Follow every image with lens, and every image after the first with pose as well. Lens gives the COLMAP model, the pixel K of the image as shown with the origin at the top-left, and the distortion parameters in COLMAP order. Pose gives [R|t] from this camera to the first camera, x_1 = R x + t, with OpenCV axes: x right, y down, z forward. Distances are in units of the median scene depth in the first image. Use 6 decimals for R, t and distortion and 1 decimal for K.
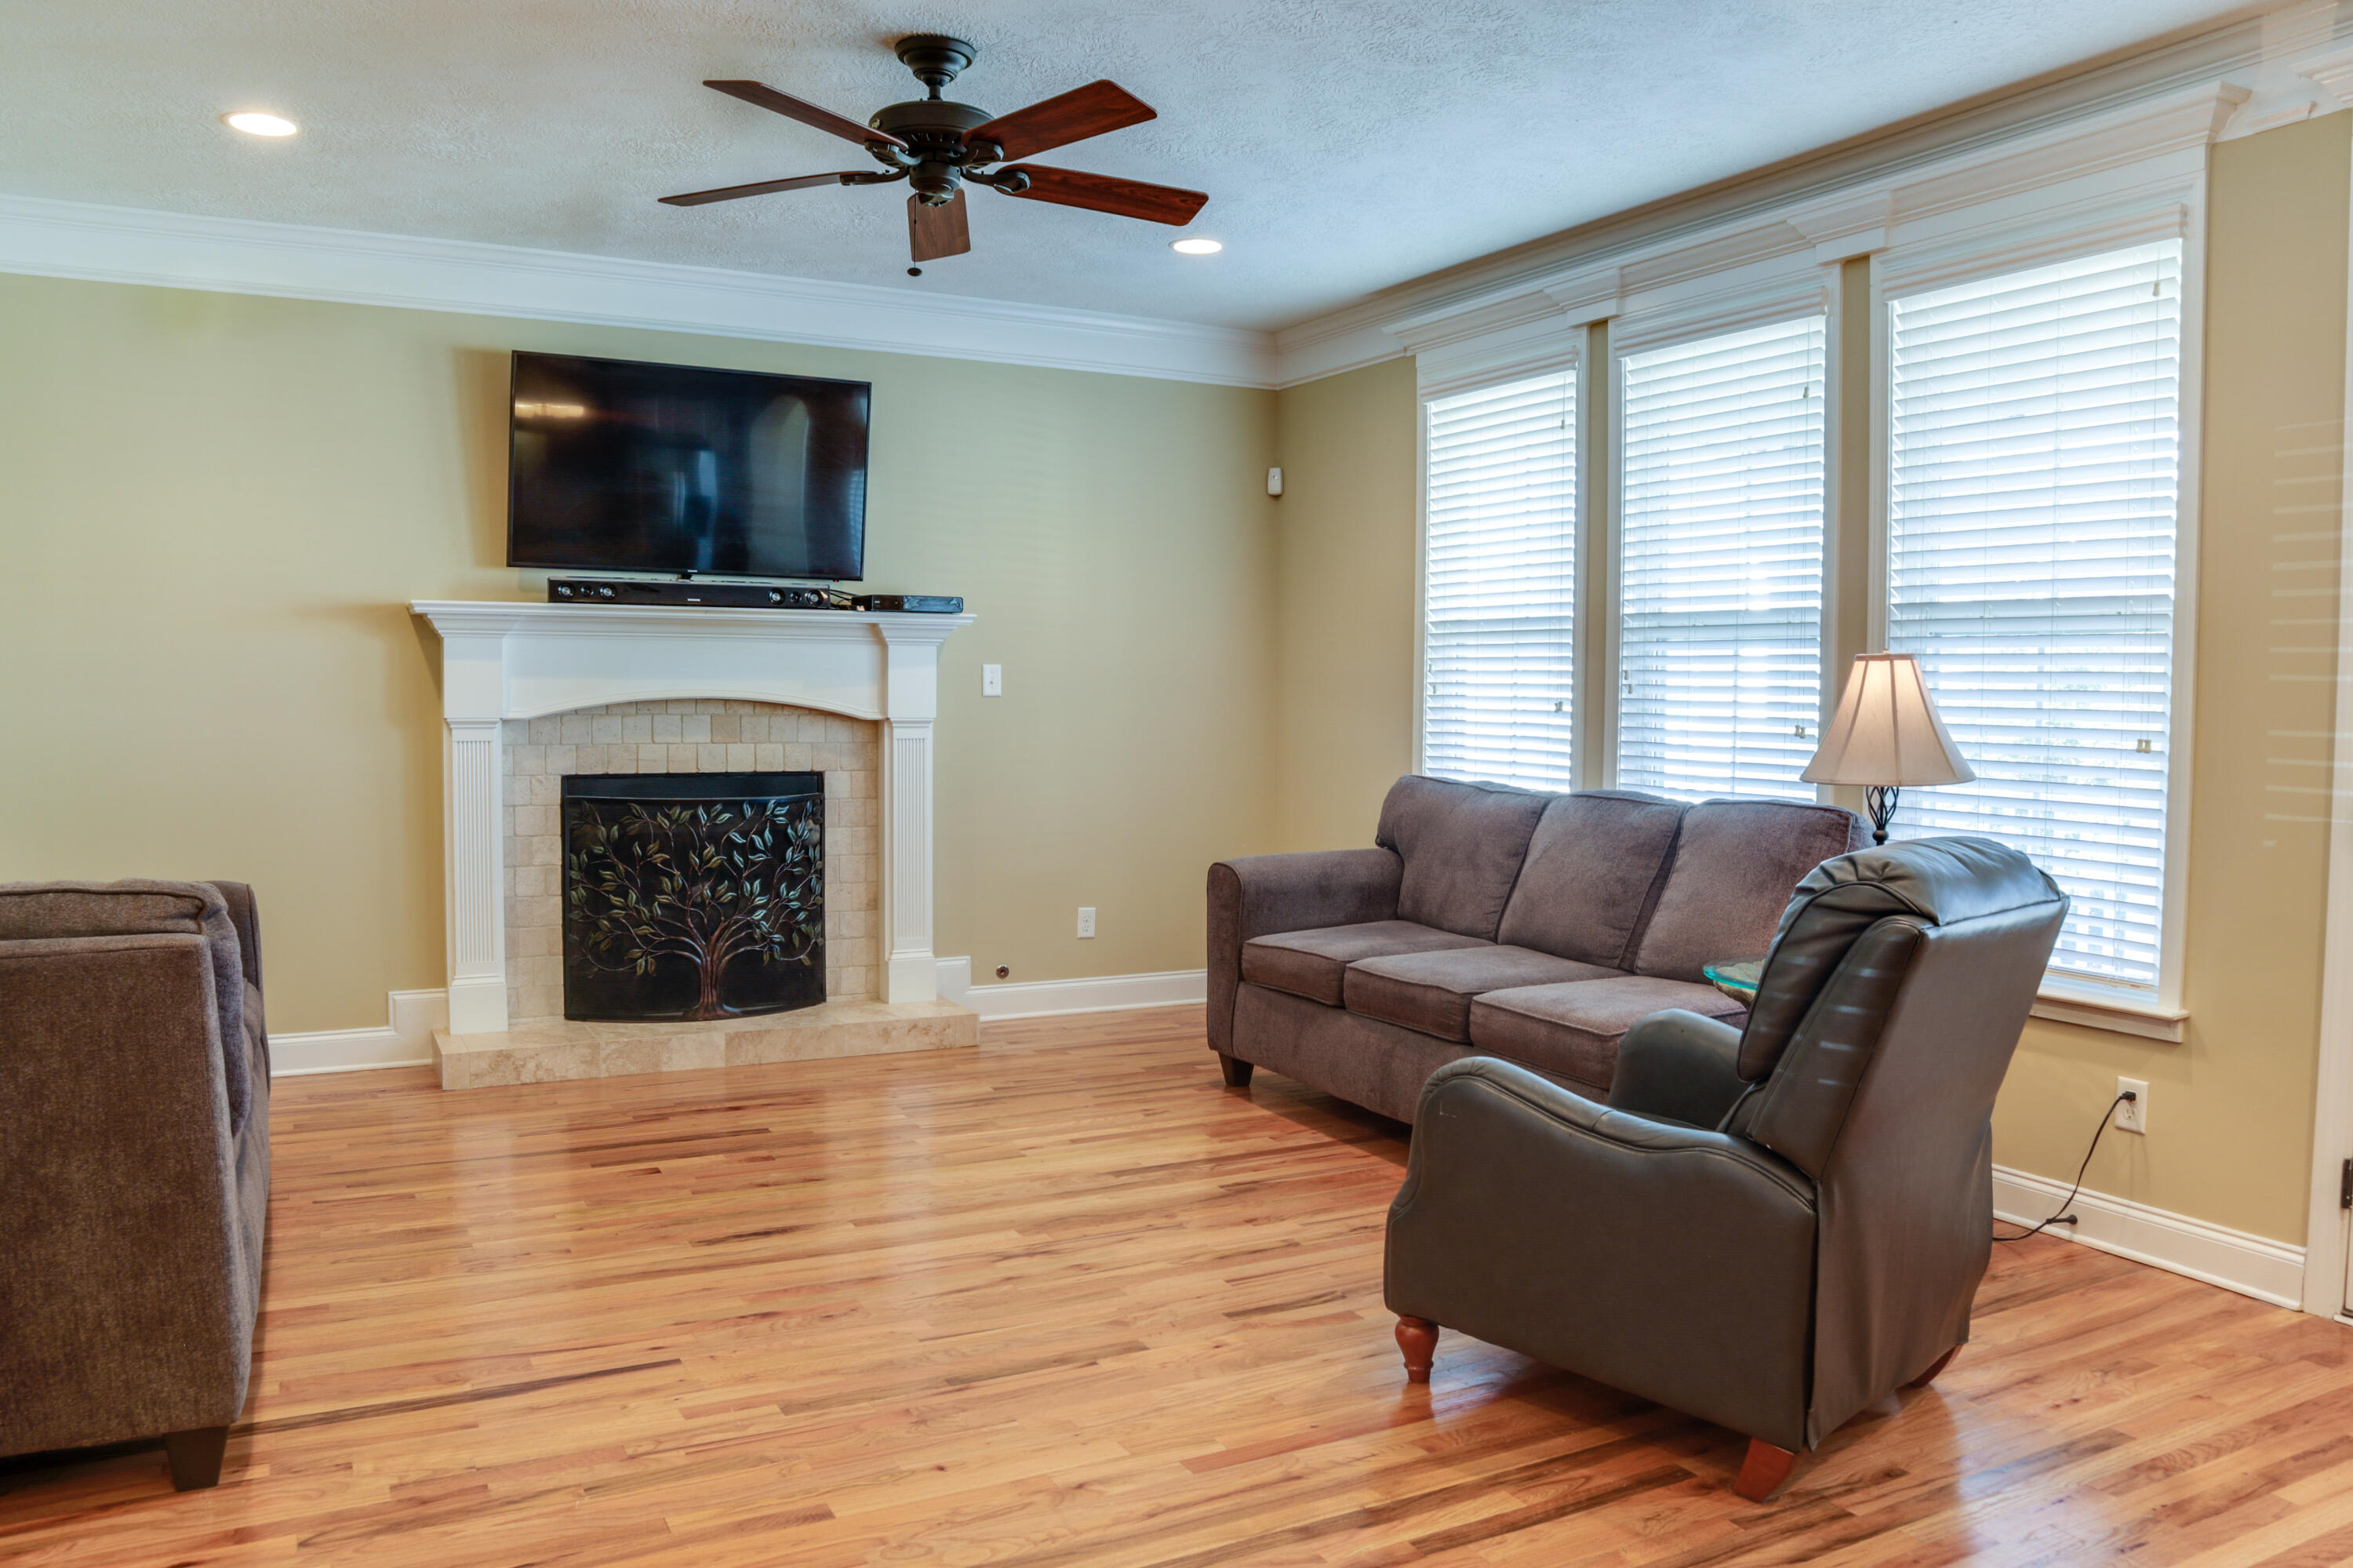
lens RADIAL K [[1721.2, 0, 1176.5], [0, 1721.2, 784.0], [0, 0, 1]] dist [-0.131417, 0.086815]
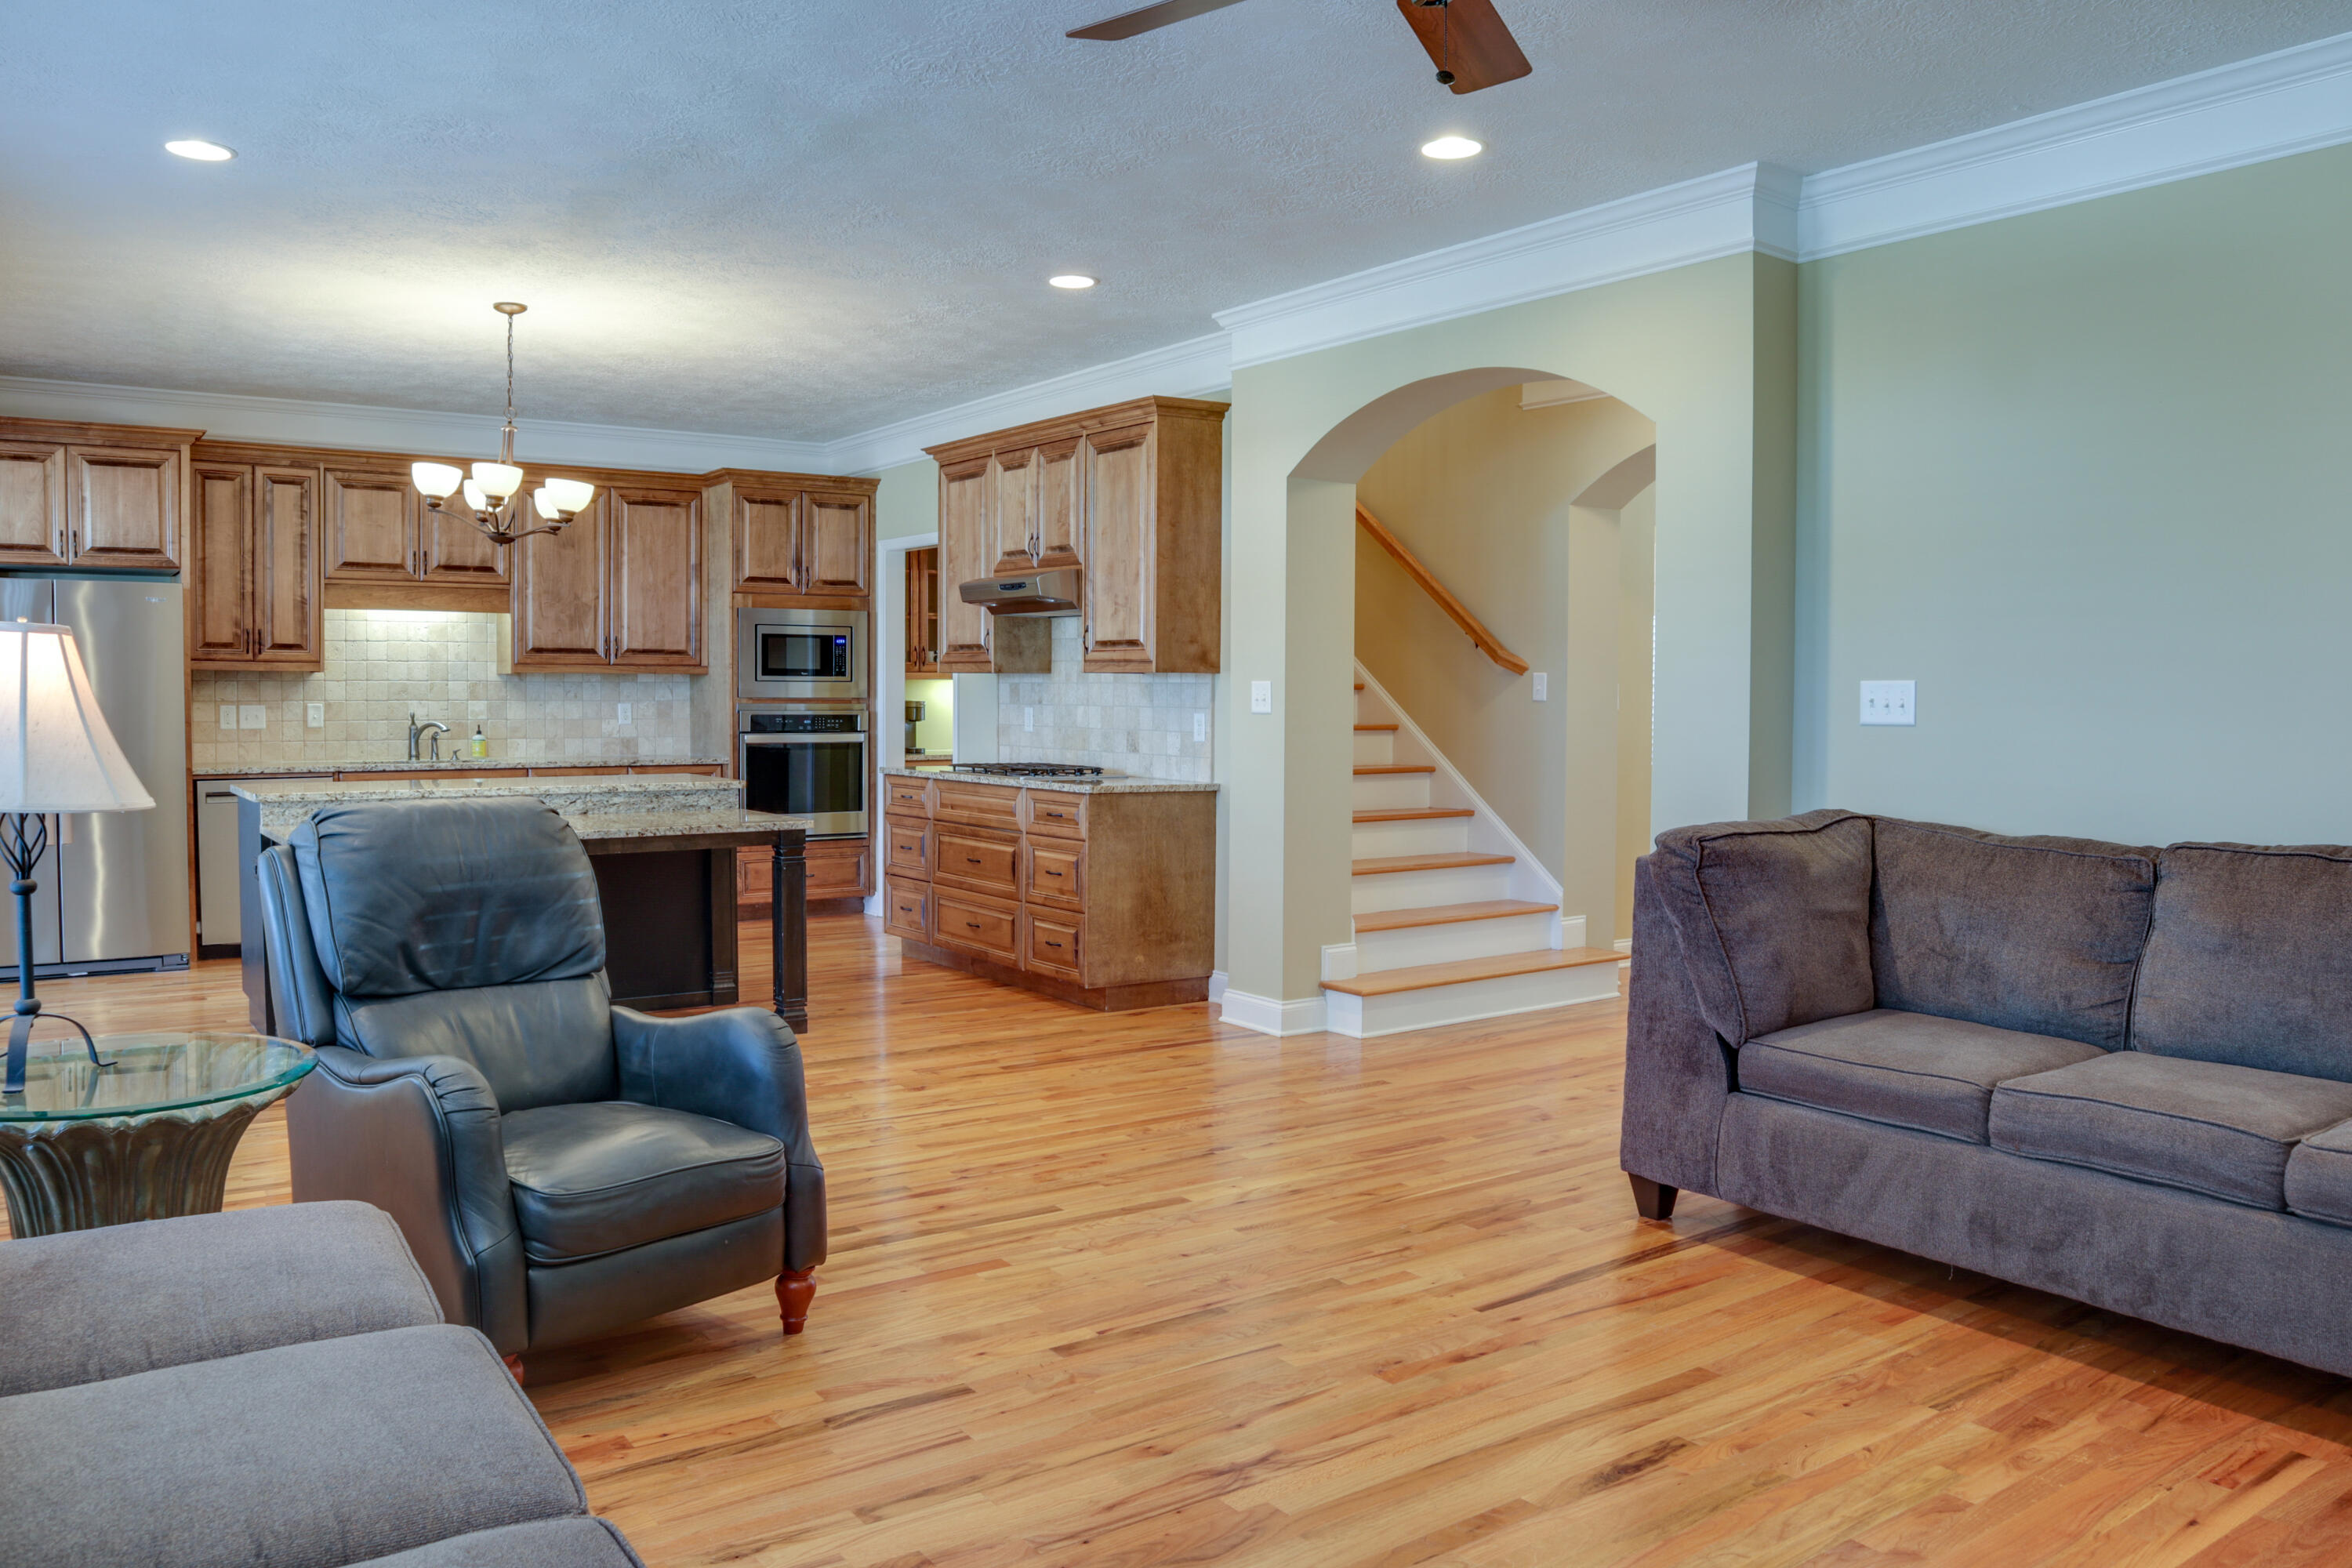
lens RADIAL K [[1720.4, 0, 1176.0], [0, 1720.4, 784.0], [0, 0, 1]] dist [-0.131417, 0.086815]
pose [[-0.991532, -0.007485, -0.129644, 0.030159], [-0.021631, 0.993910, 0.108052, -0.077141], [0.128046, 0.109941, -0.985656, 1.402210]]
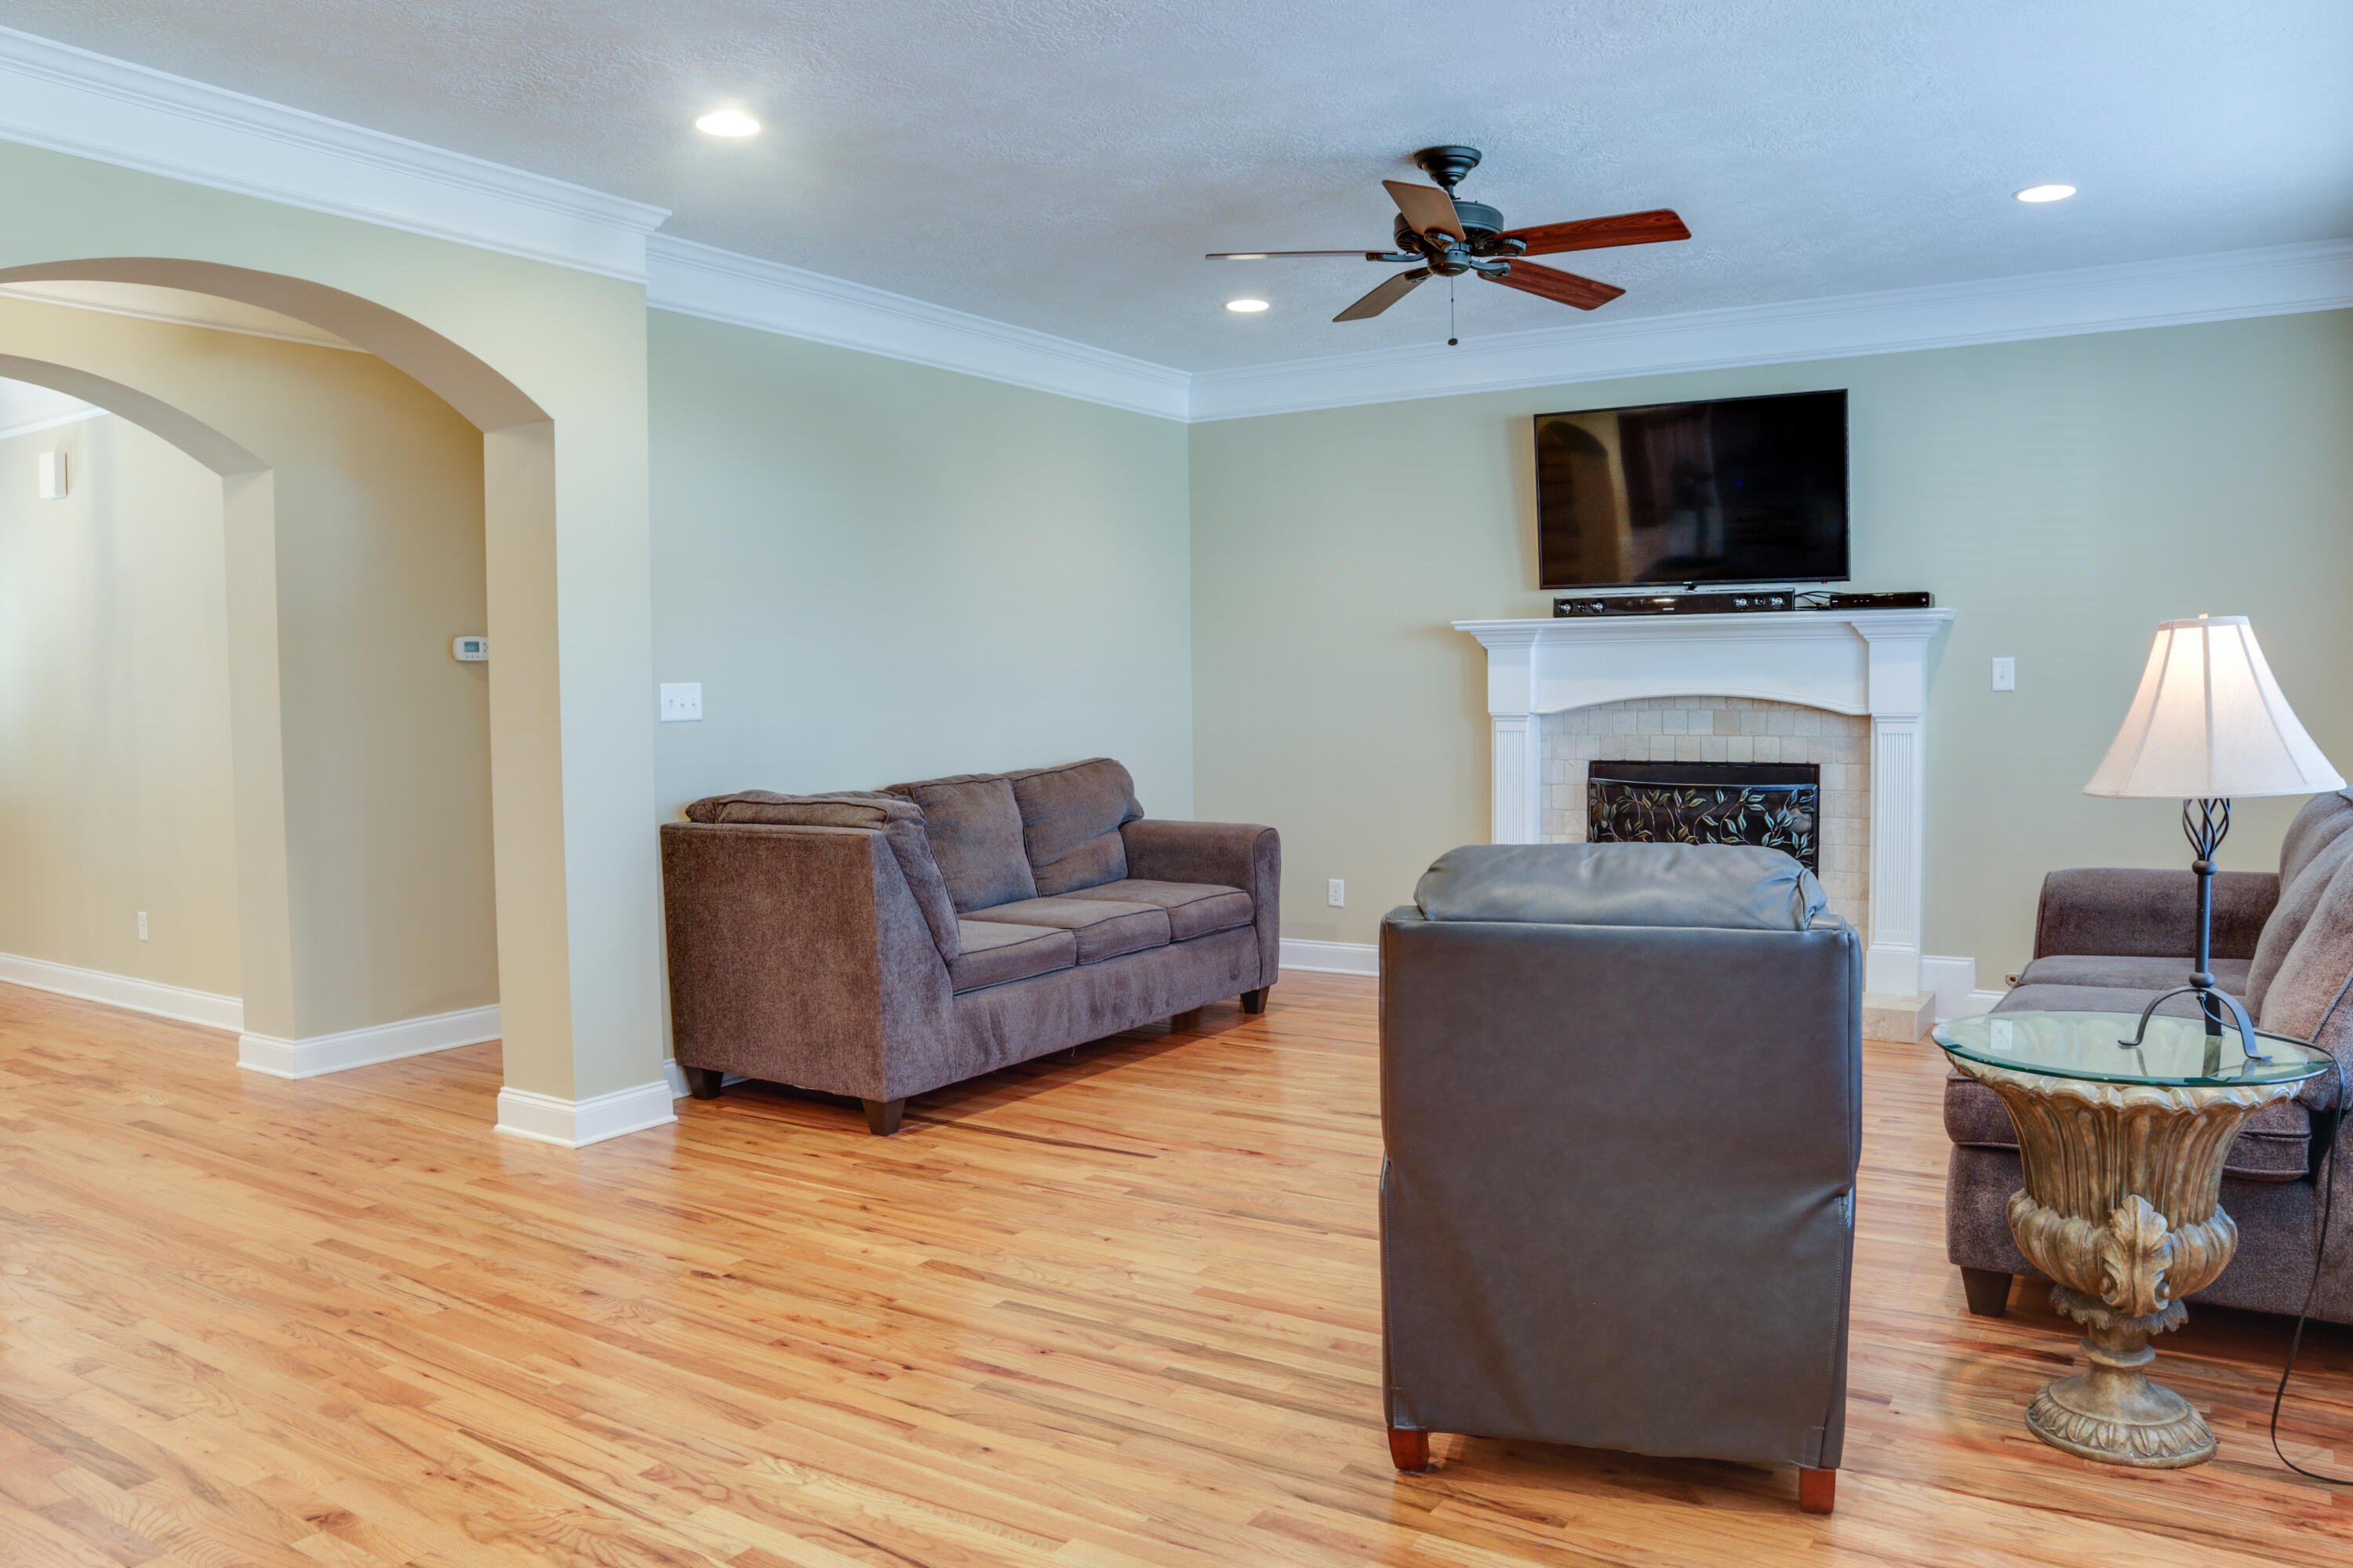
lens RADIAL K [[1675.0, 0, 1176.5], [0, 1675.0, 784.0], [0, 0, 1]] dist [-0.134206, 0.090182]
pose [[0.485356, 0.033257, -0.873684, 0.659268], [-0.031112, 0.999300, 0.020755, -0.004926], [0.873763, 0.017109, 0.486051, 0.219459]]
